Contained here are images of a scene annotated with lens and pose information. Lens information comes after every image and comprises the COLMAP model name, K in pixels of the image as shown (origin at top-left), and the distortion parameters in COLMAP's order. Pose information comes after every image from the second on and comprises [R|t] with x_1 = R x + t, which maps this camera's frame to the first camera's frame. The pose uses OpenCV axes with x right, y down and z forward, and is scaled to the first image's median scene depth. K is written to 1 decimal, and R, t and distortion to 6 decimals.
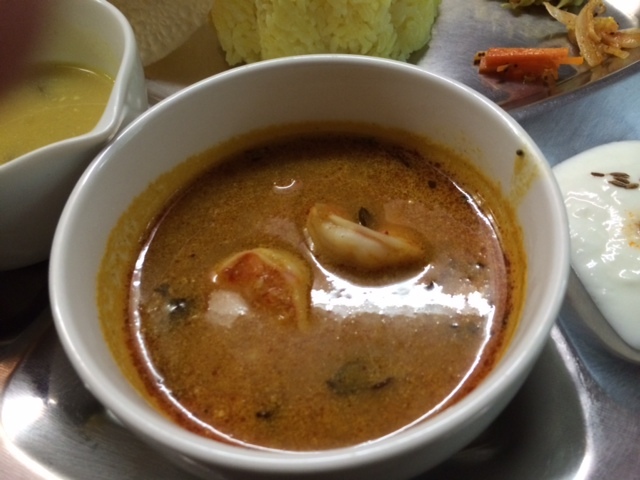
lens RADIAL K [[566.6, 0, 315.7], [0, 566.6, 238.7], [0, 0, 1]] dist [0.039930, -0.056278]
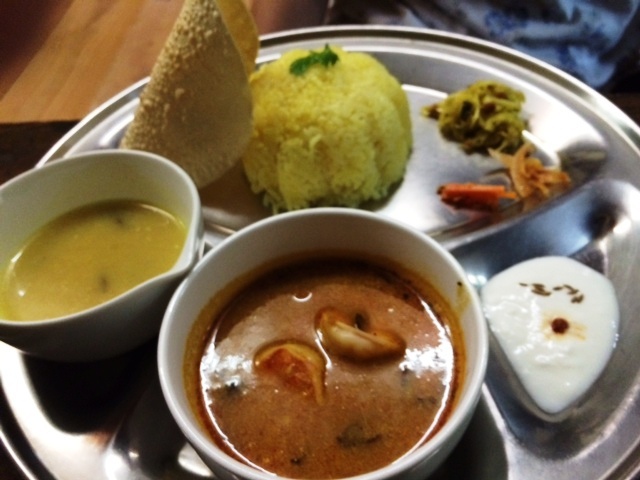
lens RADIAL K [[566.6, 0, 324.7], [0, 566.6, 240.7], [0, 0, 1]] dist [0.039930, -0.056278]
pose [[0.999288, -0.002002, 0.037669, -0.059672], [0.005671, 0.995216, -0.097537, -0.106776], [-0.037294, 0.097682, 0.994519, -0.483038]]
